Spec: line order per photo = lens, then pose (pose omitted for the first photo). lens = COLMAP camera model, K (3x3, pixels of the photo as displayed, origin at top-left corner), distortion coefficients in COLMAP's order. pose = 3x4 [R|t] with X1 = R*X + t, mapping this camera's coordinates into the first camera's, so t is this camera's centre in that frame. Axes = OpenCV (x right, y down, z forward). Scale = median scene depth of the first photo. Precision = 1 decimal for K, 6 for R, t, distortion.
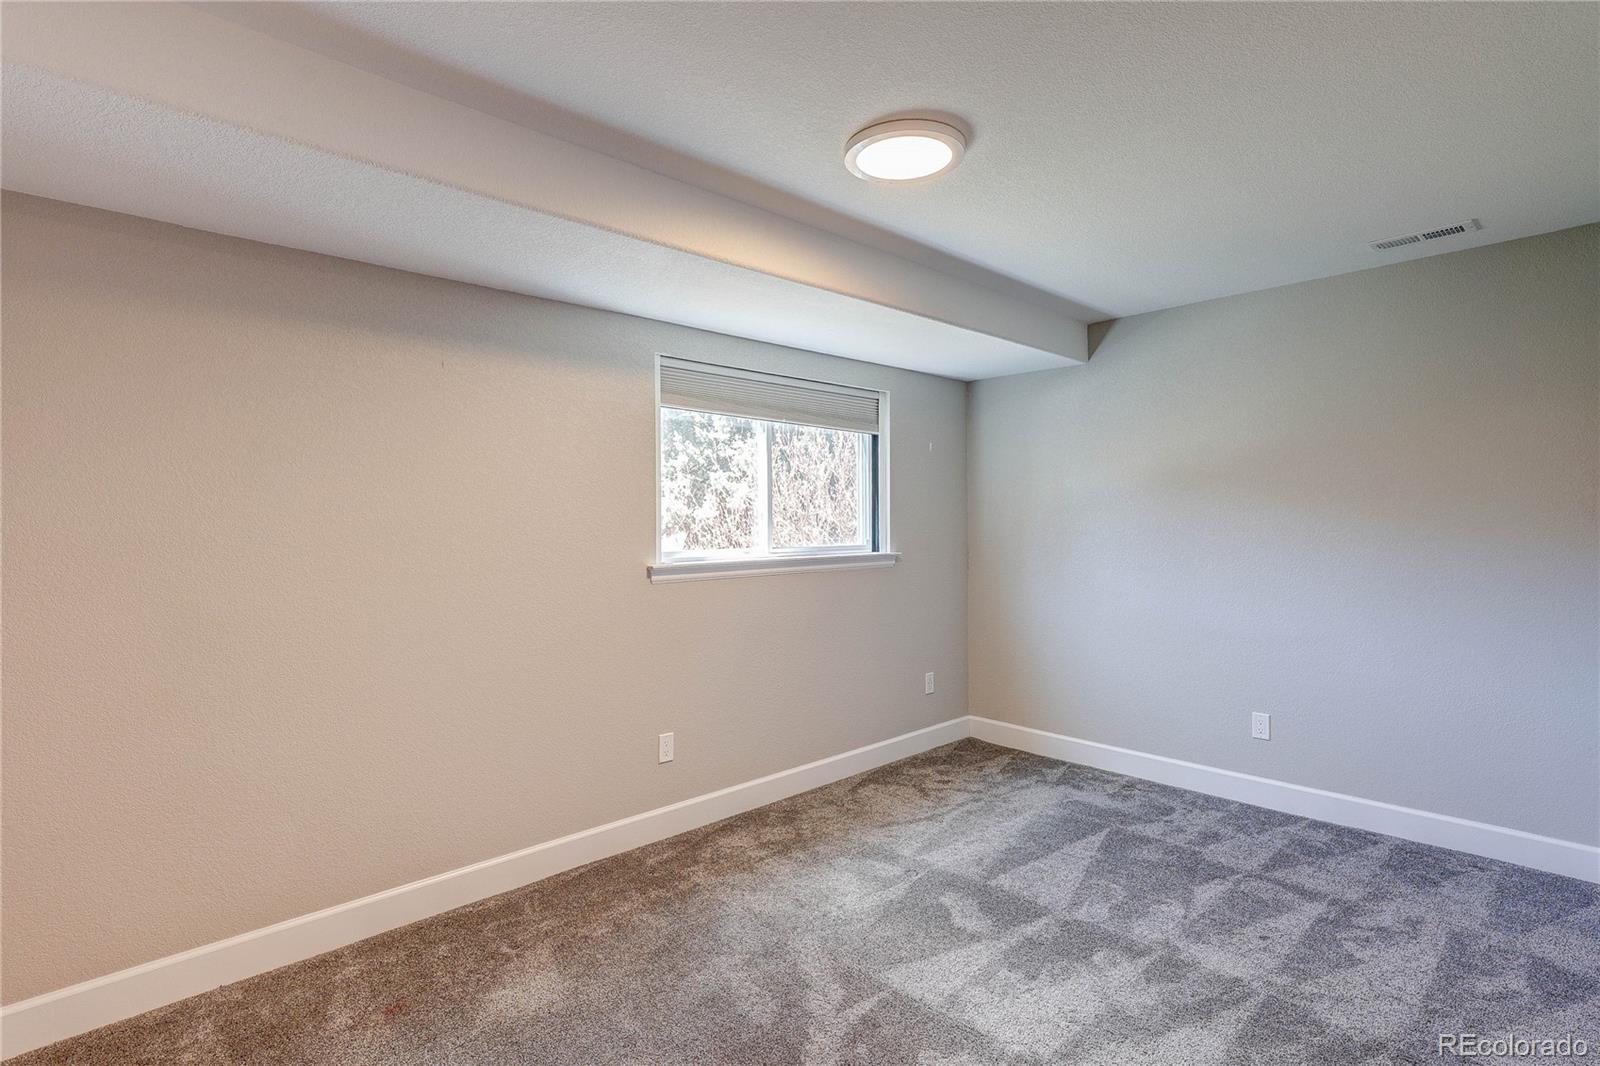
lens RADIAL K [[779.0, 0, 802.7], [0, 779.0, 523.5], [0, 0, 1]] dist [-0.000591, 0.001701]
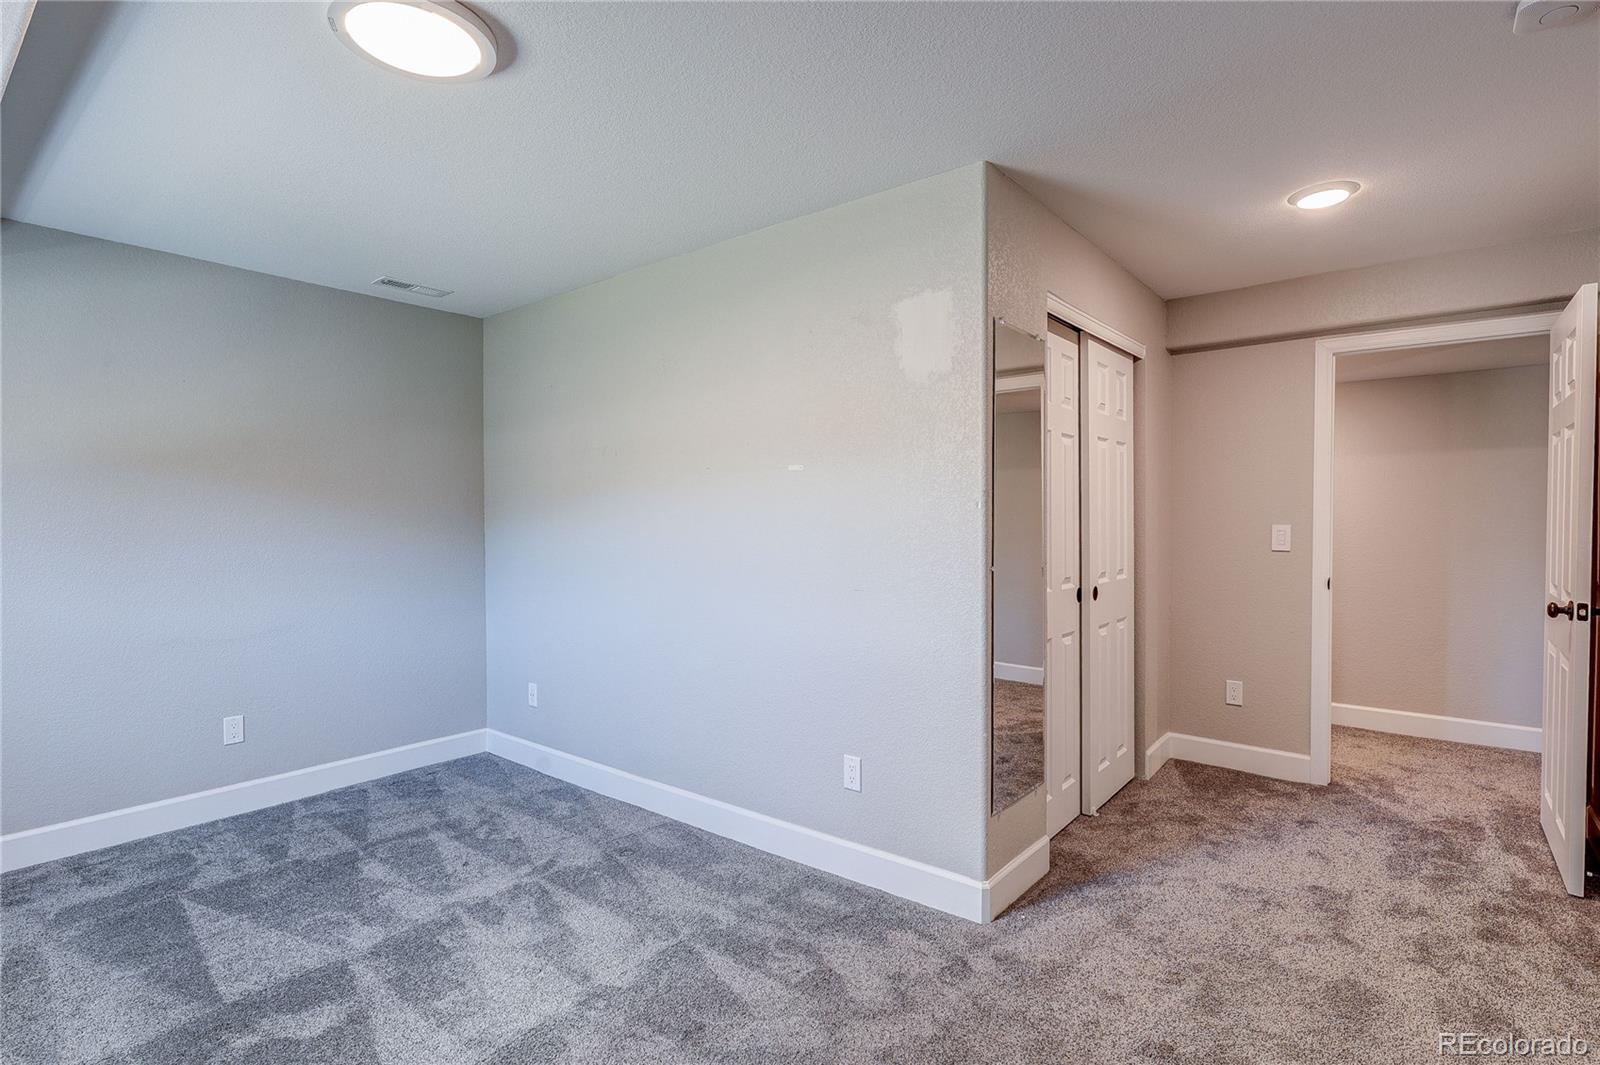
lens RADIAL K [[779.0, 0, 799.1], [0, 779.0, 530.5], [0, 0, 1]] dist [-0.000591, 0.001701]
pose [[-0.135474, -0.006492, 0.990760, -0.530527], [0.003784, 0.999968, 0.007070, 0.018228], [-0.990774, 0.004707, -0.135445, 0.547985]]
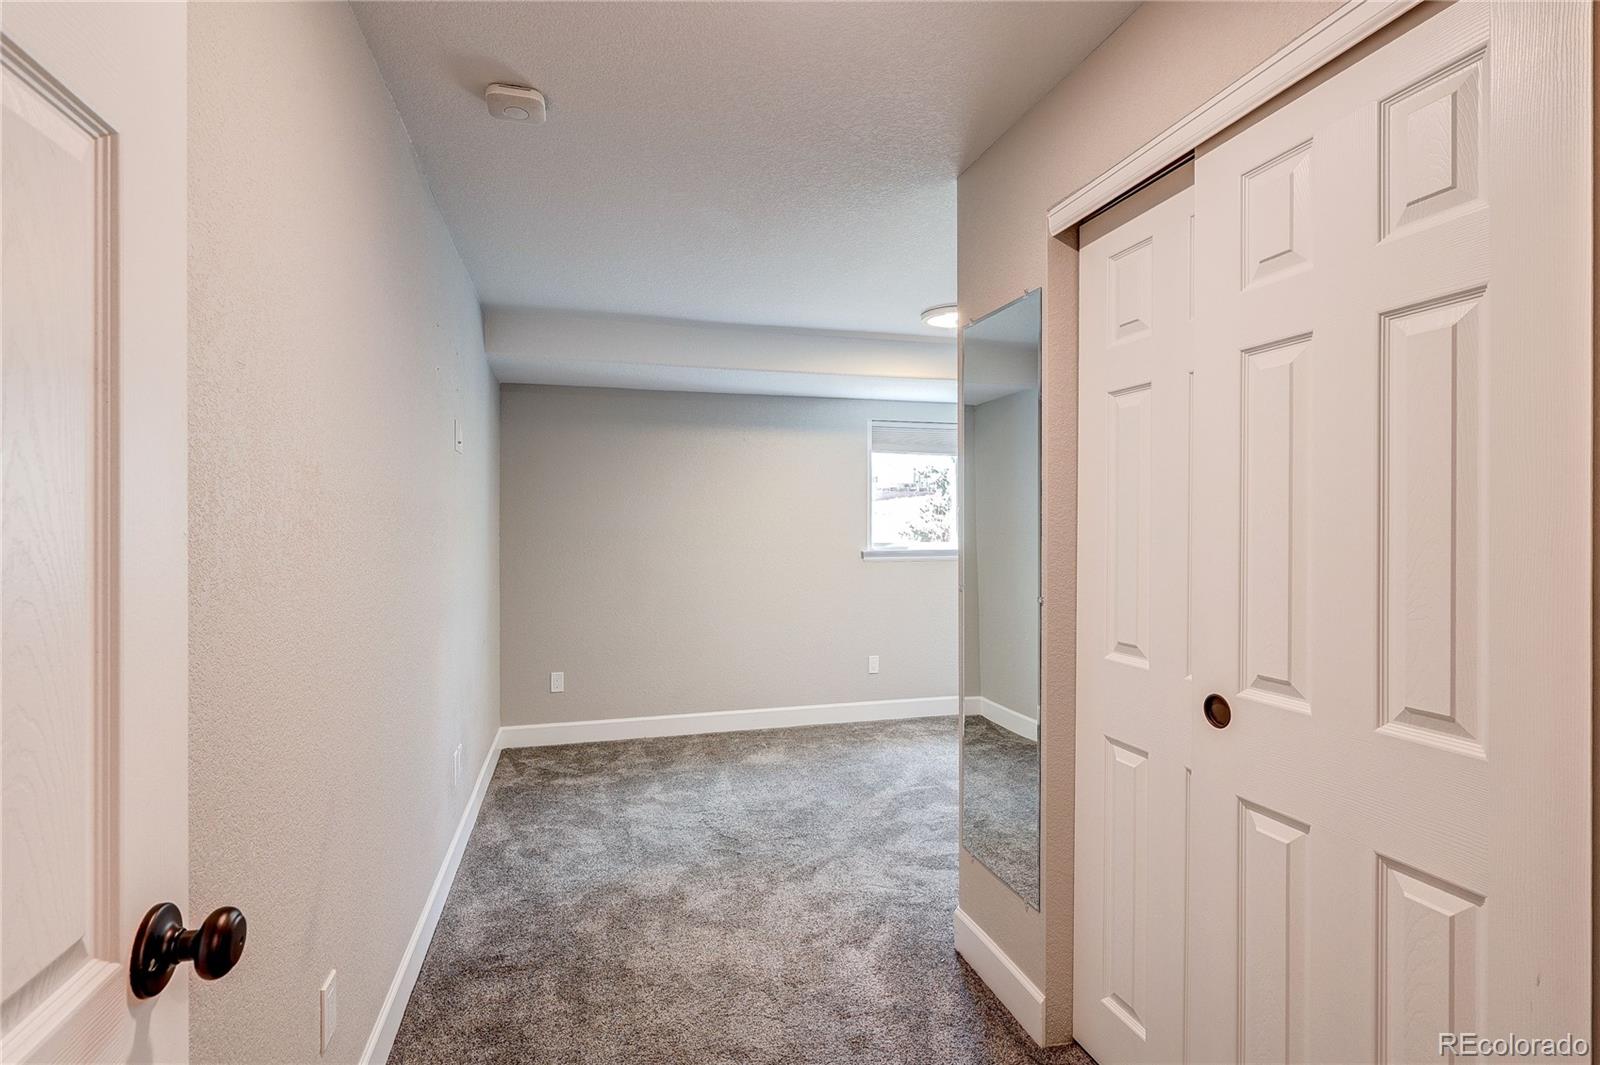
lens RADIAL K [[779.0, 0, 804.4], [0, 779.0, 529.0], [0, 0, 1]] dist [-0.000591, 0.001701]
pose [[0.887431, 0.004250, -0.460920, 0.485908], [-0.005106, 0.999987, -0.000610, 0.011371], [0.460912, 0.002895, 0.887441, -0.544736]]
